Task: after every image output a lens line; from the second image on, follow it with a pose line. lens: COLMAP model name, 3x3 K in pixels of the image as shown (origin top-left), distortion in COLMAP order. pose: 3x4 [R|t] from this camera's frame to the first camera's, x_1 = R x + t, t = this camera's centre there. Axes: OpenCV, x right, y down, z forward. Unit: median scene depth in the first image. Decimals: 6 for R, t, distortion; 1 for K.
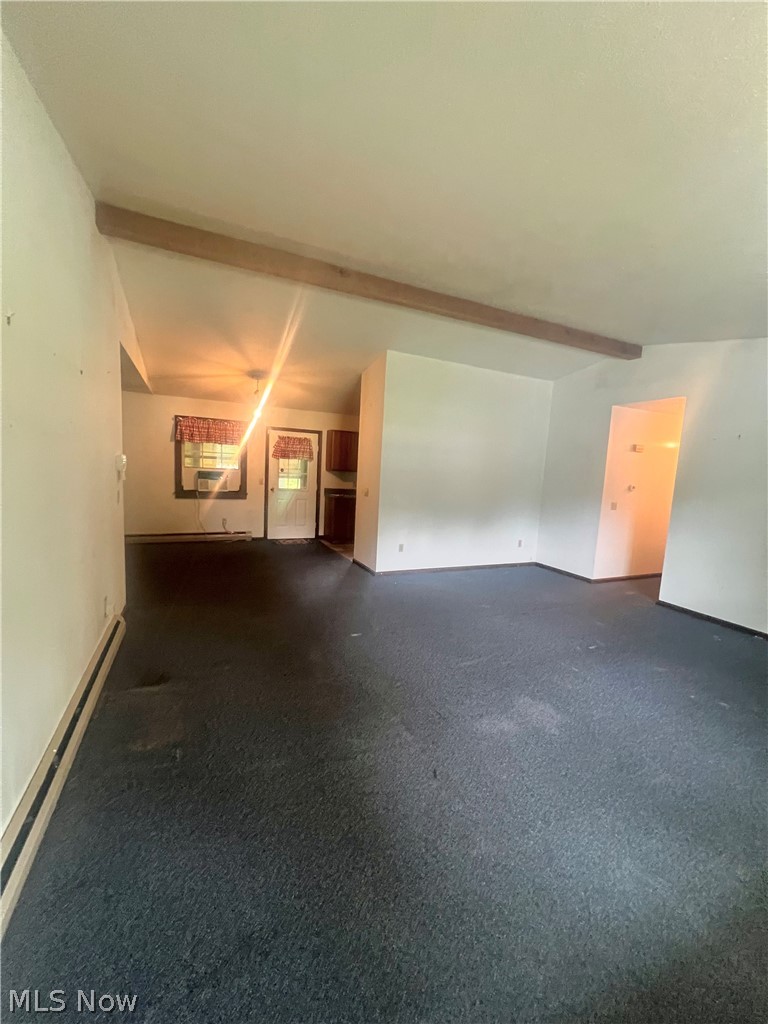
lens RADIAL K [[406.7, 0, 384.0], [0, 406.7, 512.0], [0, 0, 1]] dist [0.000037, -0.000030]
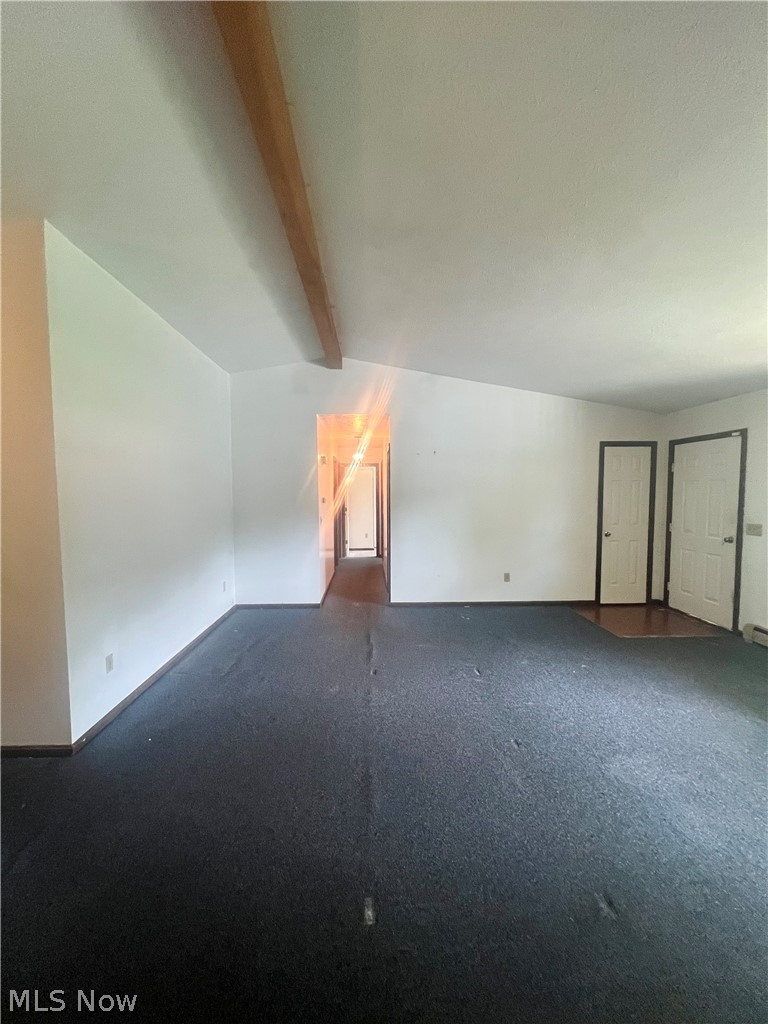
lens RADIAL K [[406.7, 0, 384.0], [0, 406.7, 512.0], [0, 0, 1]] dist [0.000037, -0.000030]
pose [[0.388133, -0.115600, 0.914324, -0.340593], [0.127068, 0.989339, 0.071144, -0.115617], [-0.912801, 0.088569, 0.398685, 0.664738]]
